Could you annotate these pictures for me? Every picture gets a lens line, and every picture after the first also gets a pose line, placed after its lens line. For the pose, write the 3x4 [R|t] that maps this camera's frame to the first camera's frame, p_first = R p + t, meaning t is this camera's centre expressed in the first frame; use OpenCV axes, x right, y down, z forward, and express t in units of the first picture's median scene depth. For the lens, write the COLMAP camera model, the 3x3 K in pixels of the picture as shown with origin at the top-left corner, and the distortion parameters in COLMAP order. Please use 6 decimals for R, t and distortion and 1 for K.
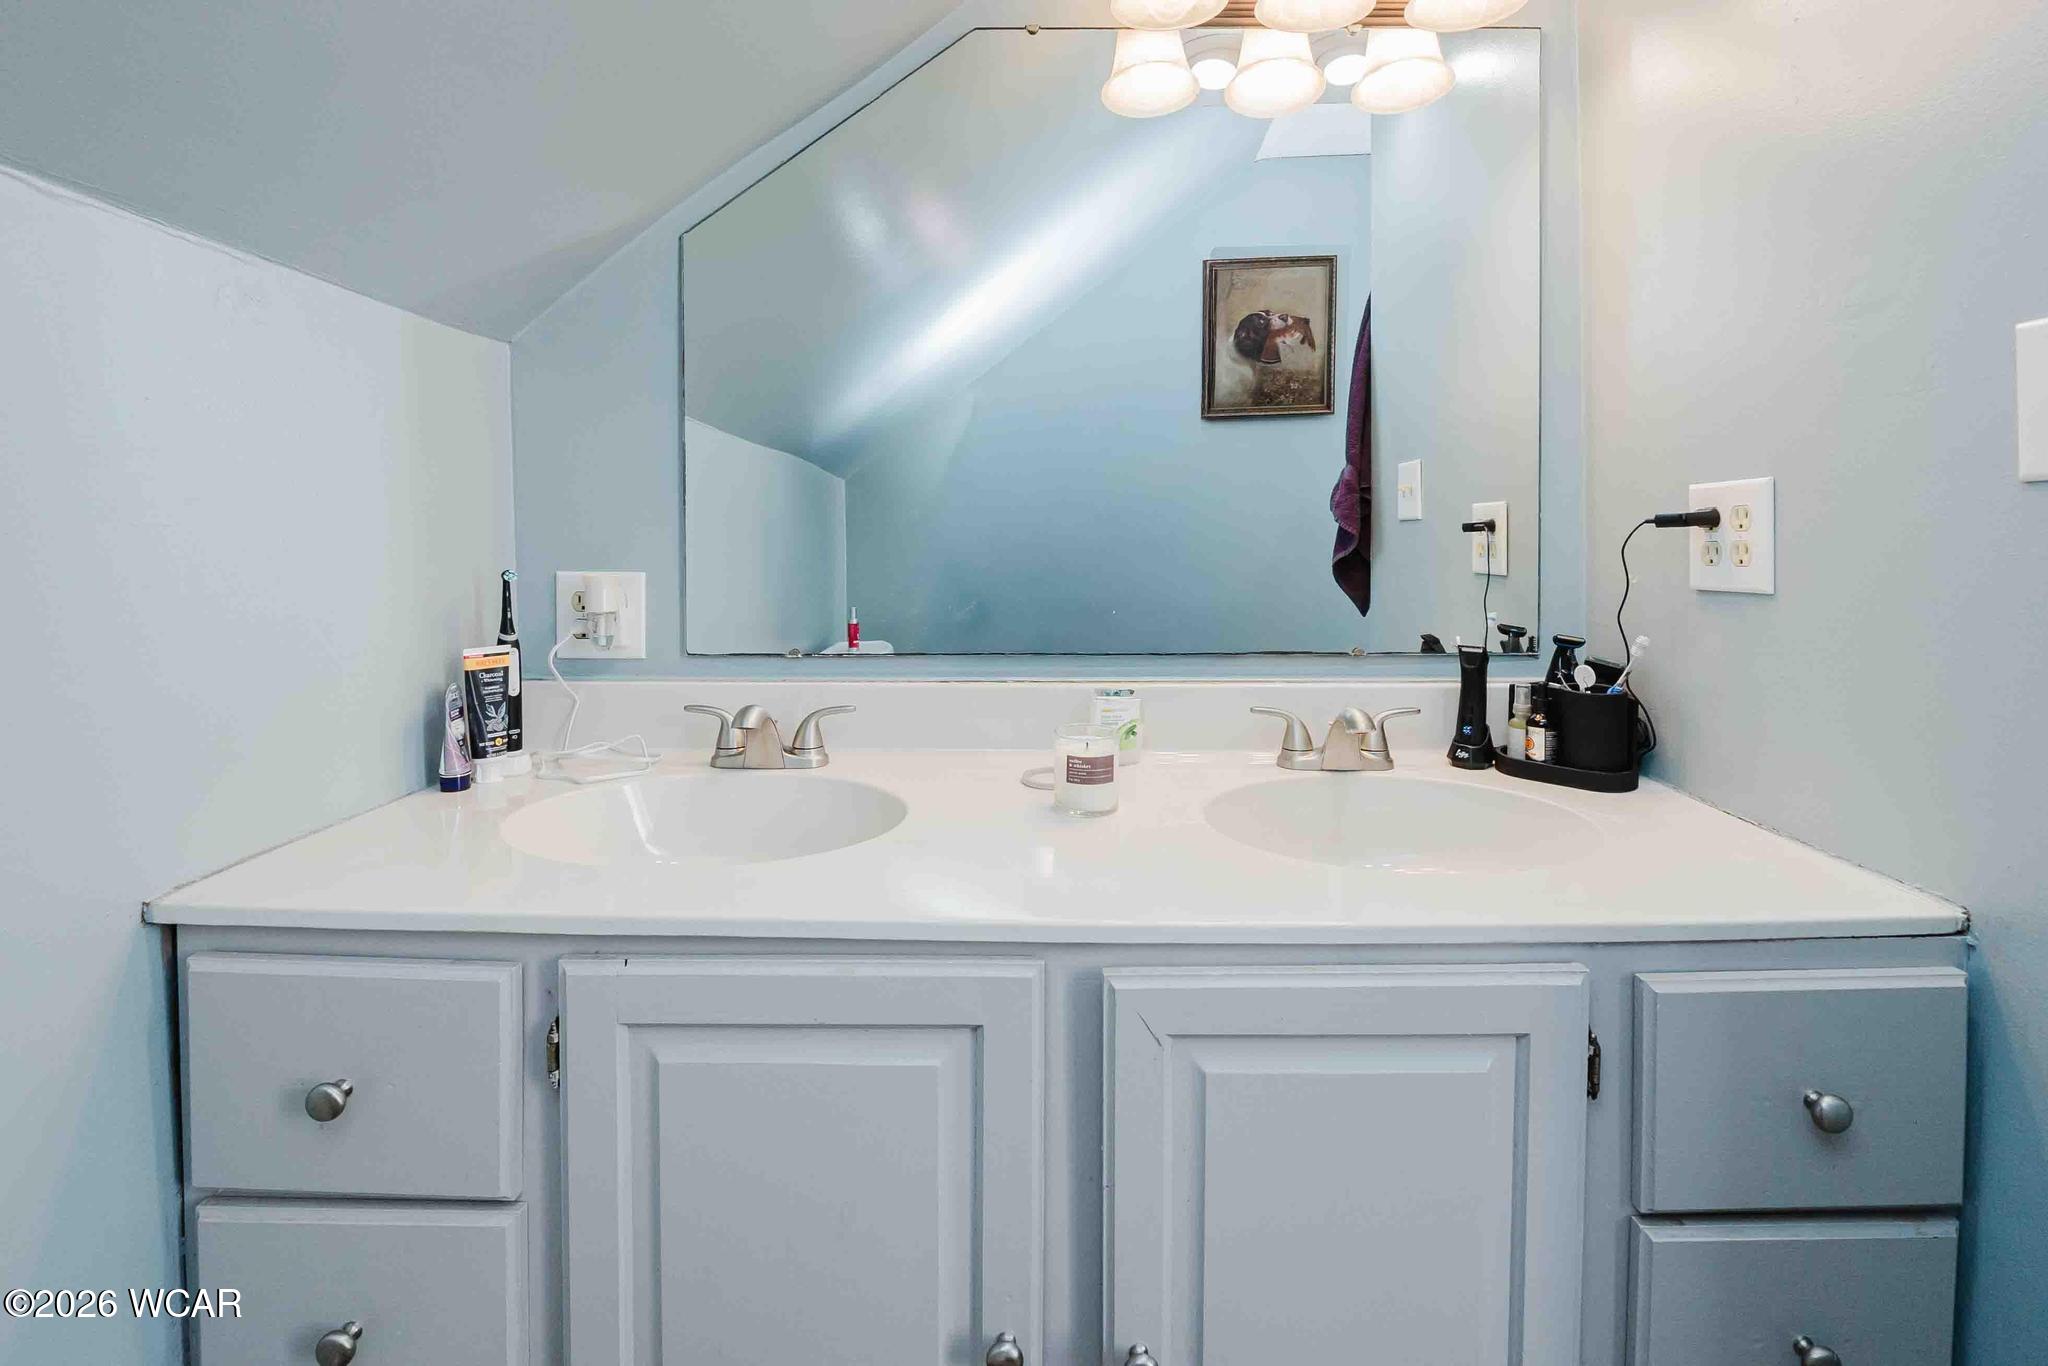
lens RADIAL K [[923.6, 0, 1022.8], [0, 923.6, 576.3], [0, 0, 1]] dist [-0.004338, -0.000598]
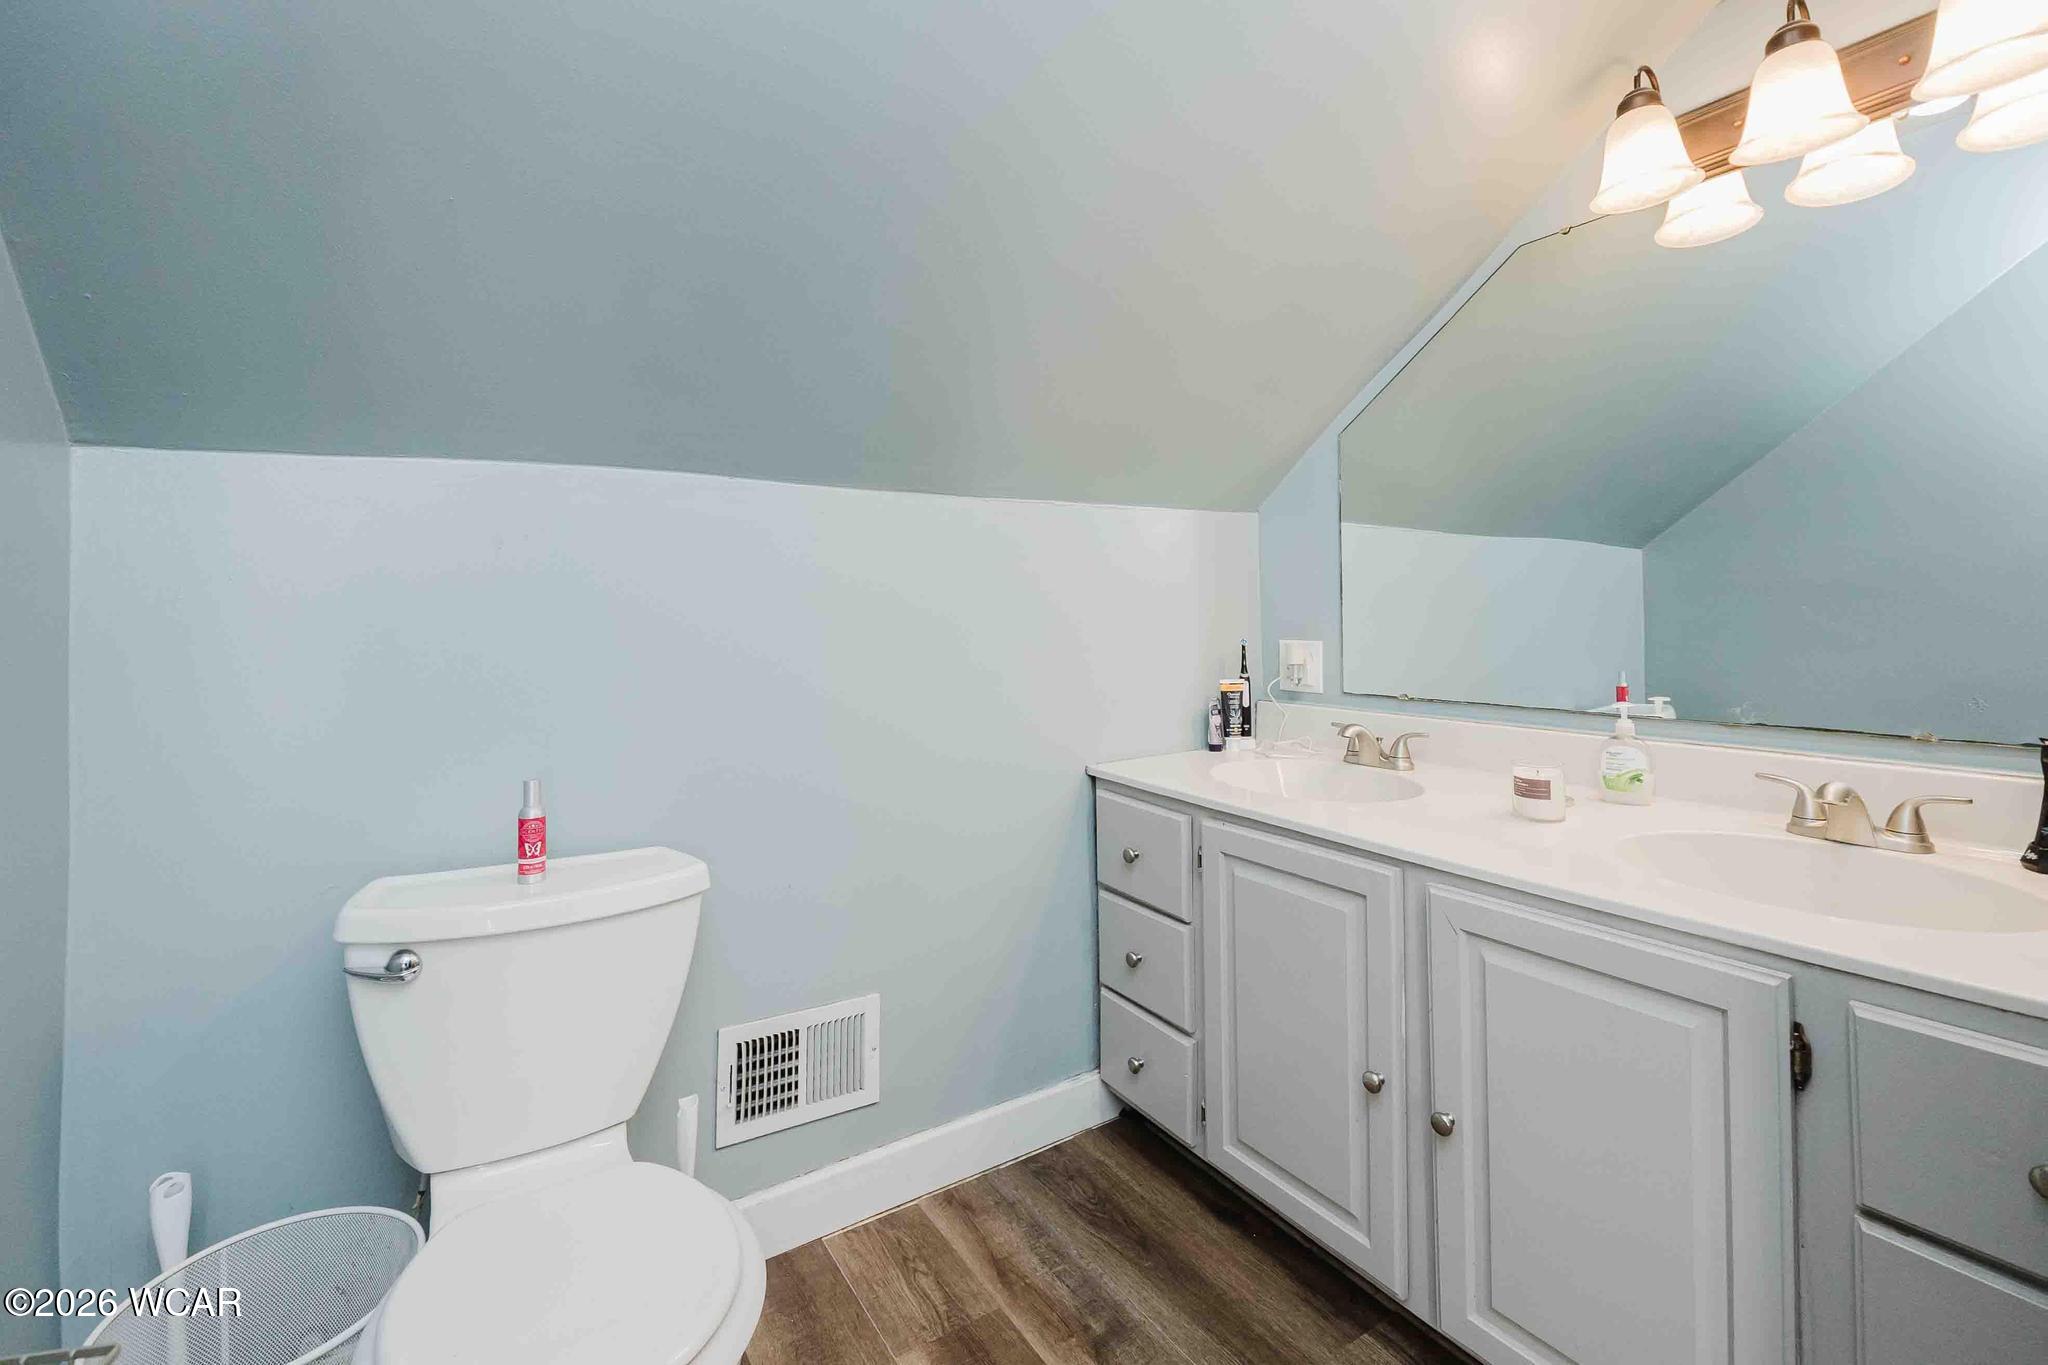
lens RADIAL K [[872.8, 0, 1027.0], [0, 872.8, 609.2], [0, 0, 1]] dist [-0.000562, 0.000244]
pose [[0.549170, -0.011253, -0.835635, 0.698164], [-0.013300, 0.999665, -0.022203, -0.022966], [0.835605, 0.023307, 0.548836, -0.351770]]
